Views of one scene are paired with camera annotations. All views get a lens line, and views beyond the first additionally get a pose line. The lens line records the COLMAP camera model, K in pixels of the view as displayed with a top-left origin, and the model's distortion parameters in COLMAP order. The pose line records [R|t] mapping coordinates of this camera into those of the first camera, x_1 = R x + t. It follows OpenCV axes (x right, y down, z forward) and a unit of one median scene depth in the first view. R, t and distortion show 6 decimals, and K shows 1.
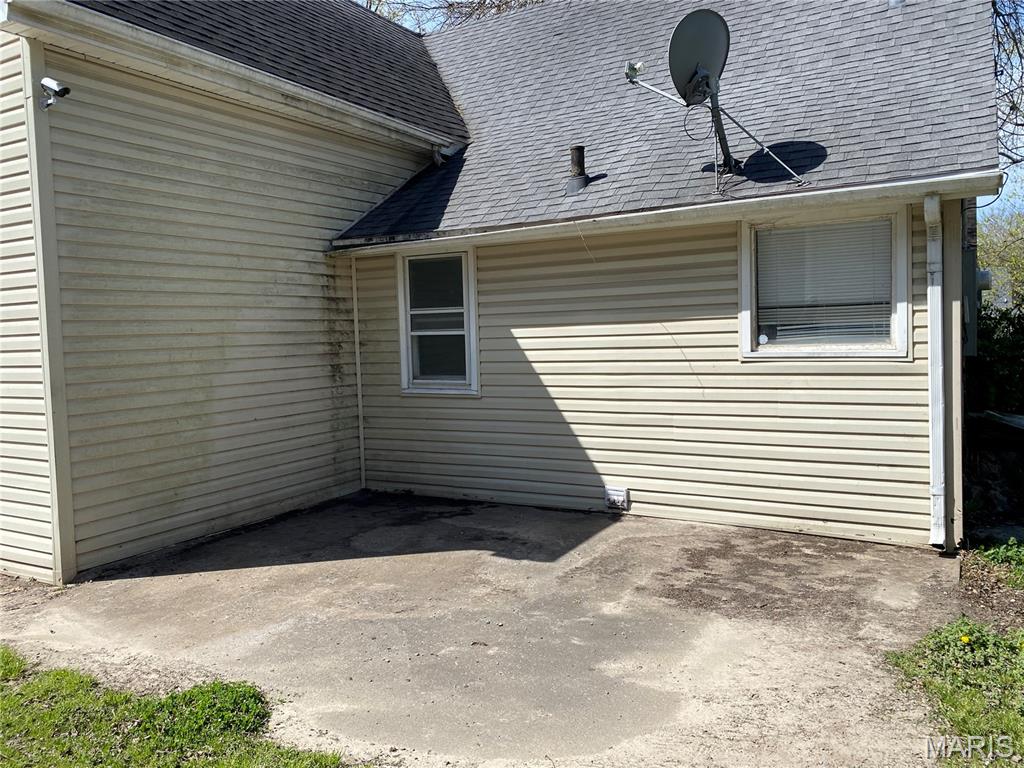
lens RADIAL K [[777.0, 0, 514.6], [0, 777.0, 373.9], [0, 0, 1]] dist [0.042217, -0.057580]
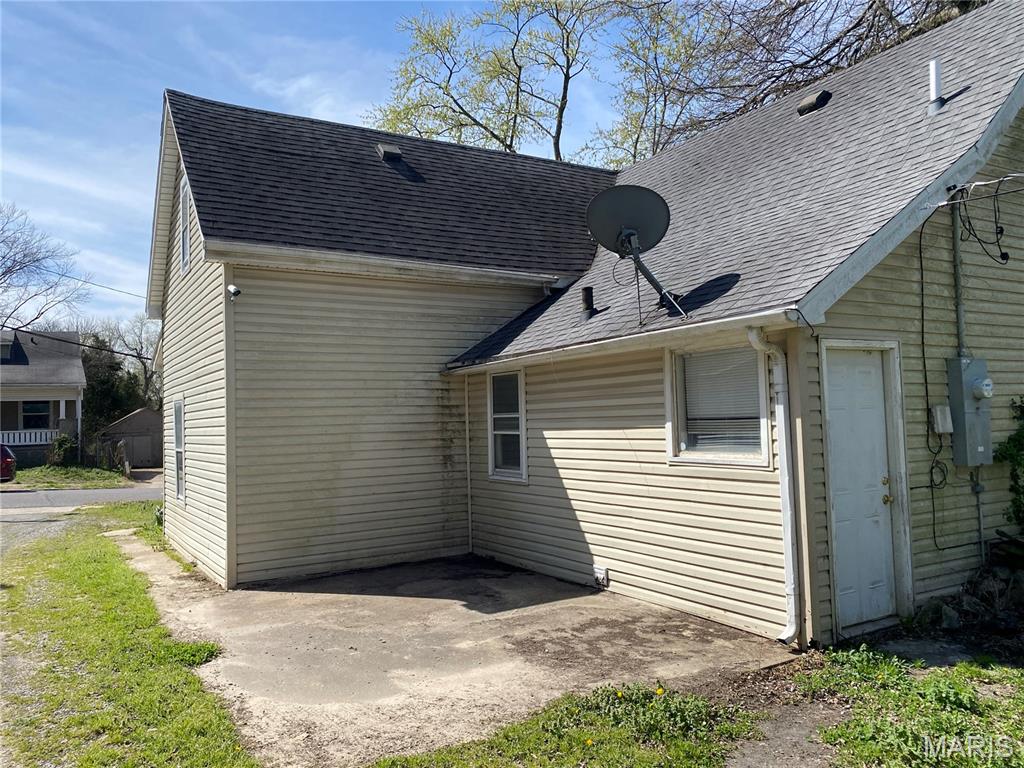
lens RADIAL K [[777.0, 0, 512.4], [0, 777.0, 385.2], [0, 0, 1]] dist [0.042217, -0.057580]
pose [[0.875555, -0.016190, -0.482847, 0.723071], [-0.027088, 0.996221, -0.082522, -0.035647], [0.482358, 0.085332, 0.871808, -0.163449]]
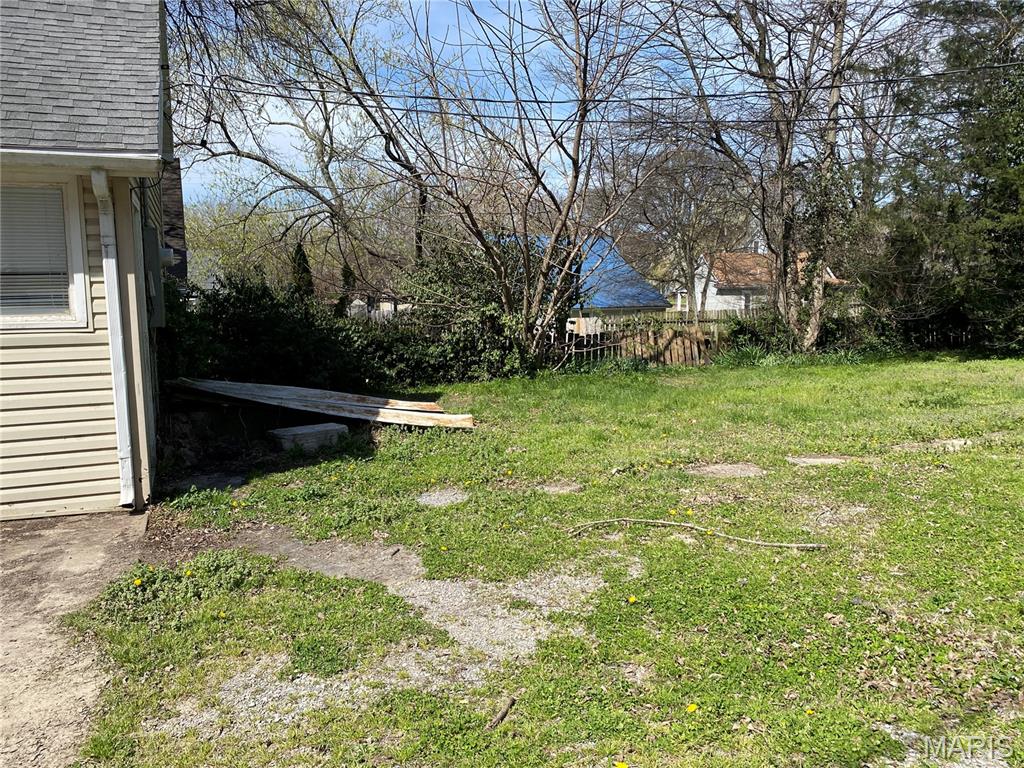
lens RADIAL K [[777.0, 0, 509.6], [0, 777.0, 370.3], [0, 0, 1]] dist [0.042217, -0.057580]
pose [[0.609573, -0.058936, 0.790536, 0.029800], [0.039226, 0.998253, 0.044175, 0.010347], [-0.791759, 0.004081, 0.610820, -0.052881]]
